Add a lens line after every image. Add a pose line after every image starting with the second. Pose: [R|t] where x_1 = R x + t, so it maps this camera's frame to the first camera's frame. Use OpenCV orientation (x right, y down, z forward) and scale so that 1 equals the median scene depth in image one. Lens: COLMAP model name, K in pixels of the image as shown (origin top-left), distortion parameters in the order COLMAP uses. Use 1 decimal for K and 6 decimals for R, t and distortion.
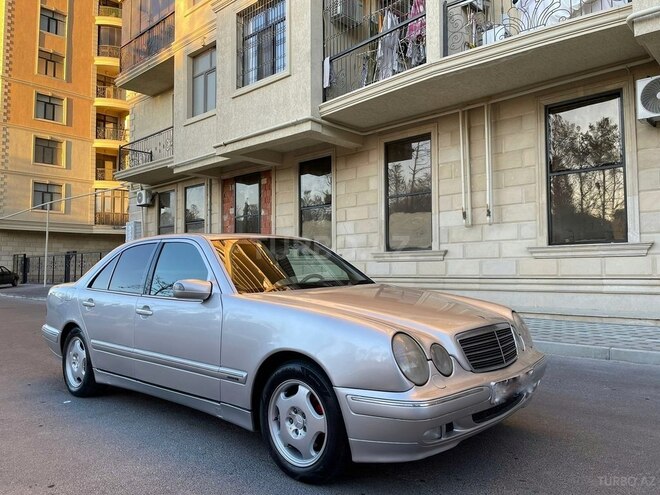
lens RADIAL K [[496.5, 0, 334.2], [0, 496.5, 247.4], [0, 0, 1]] dist [0.073736, -0.093600]
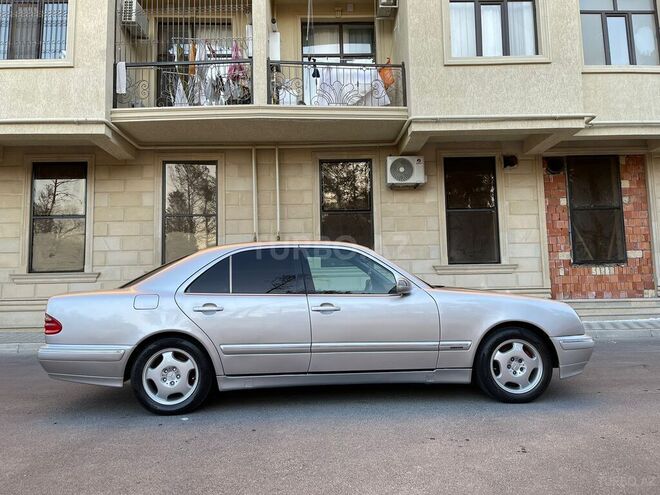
lens RADIAL K [[496.5, 0, 330.4], [0, 496.5, 244.3], [0, 0, 1]] dist [0.073736, -0.093600]
pose [[0.708450, 0.059975, 0.703208, -0.392677], [-0.017500, 0.997569, -0.067451, 0.020081], [-0.705544, 0.035479, 0.707778, 0.067928]]
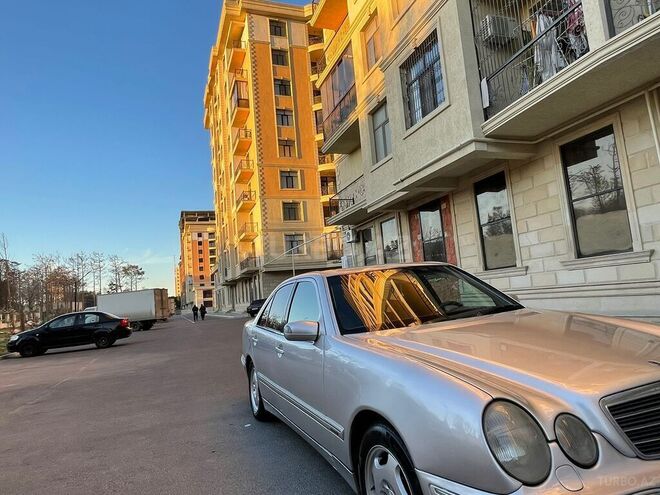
lens RADIAL K [[424.1, 0, 329.3], [0, 424.1, 250.3], [0, 0, 1]] dist [-0.008902, 0.002074]
pose [[0.889436, -0.121991, -0.440480, 0.045690], [0.104058, 0.992462, -0.064745, -0.004306], [0.445058, 0.011751, 0.895425, 0.081449]]
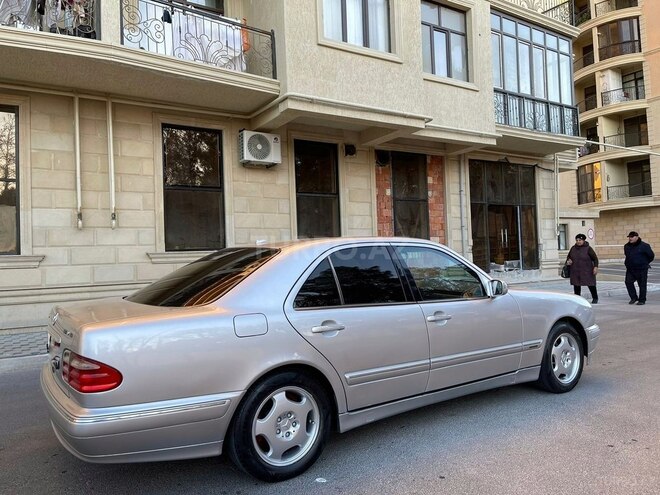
lens RADIAL K [[496.5, 0, 334.0], [0, 496.5, 245.5], [0, 0, 1]] dist [0.073736, -0.093600]
pose [[0.242672, 0.027723, 0.969712, -0.464537], [-0.012483, 0.999598, -0.025453, 0.005255], [-0.970028, -0.005929, 0.242921, 0.325513]]
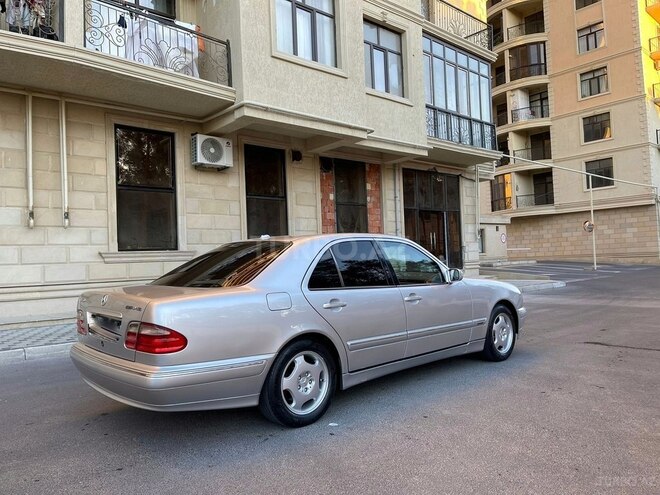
lens RADIAL K [[496.5, 0, 338.8], [0, 496.5, 245.3], [0, 0, 1]] dist [0.073736, -0.093600]
pose [[0.084459, 0.037049, 0.995738, -0.539639], [-0.009980, 0.999290, -0.036335, 0.015550], [-0.996377, -0.006869, 0.084768, 0.364248]]
